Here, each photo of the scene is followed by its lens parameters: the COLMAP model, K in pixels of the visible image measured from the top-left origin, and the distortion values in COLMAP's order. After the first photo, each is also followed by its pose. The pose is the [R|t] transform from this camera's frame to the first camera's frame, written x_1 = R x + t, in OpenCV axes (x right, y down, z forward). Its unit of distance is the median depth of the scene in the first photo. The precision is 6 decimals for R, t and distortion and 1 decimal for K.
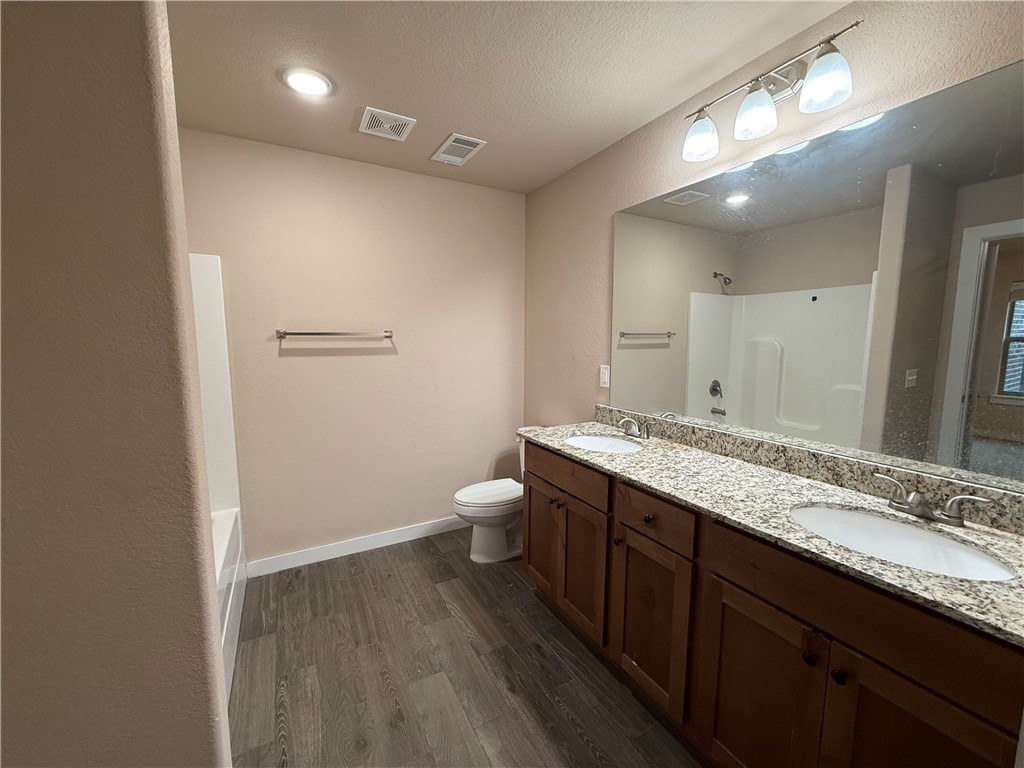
lens RADIAL K [[409.5, 0, 512.0], [0, 409.5, 384.5], [0, 0, 1]] dist [0.001477, 0.000047]
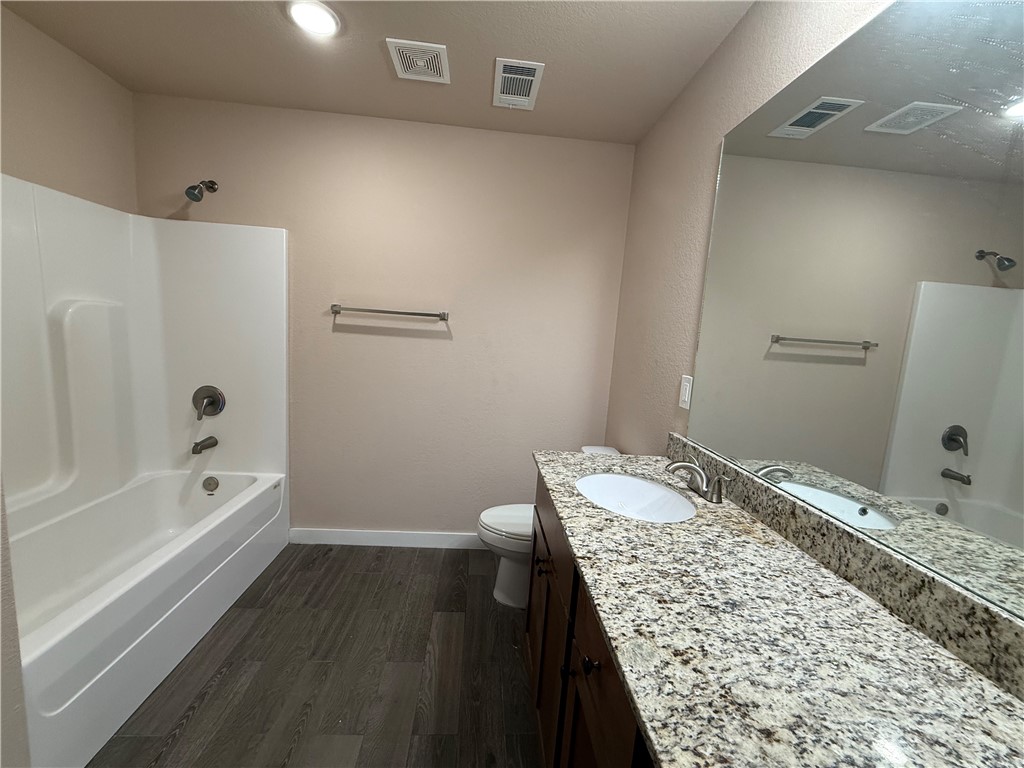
lens RADIAL K [[409.5, 0, 511.3], [0, 409.5, 384.8], [0, 0, 1]] dist [0.001477, 0.000047]
pose [[0.903152, 0.116339, -0.413257, 0.290923], [-0.116168, 0.992899, 0.025639, -0.019196], [0.413305, 0.024851, 0.910253, 0.333254]]
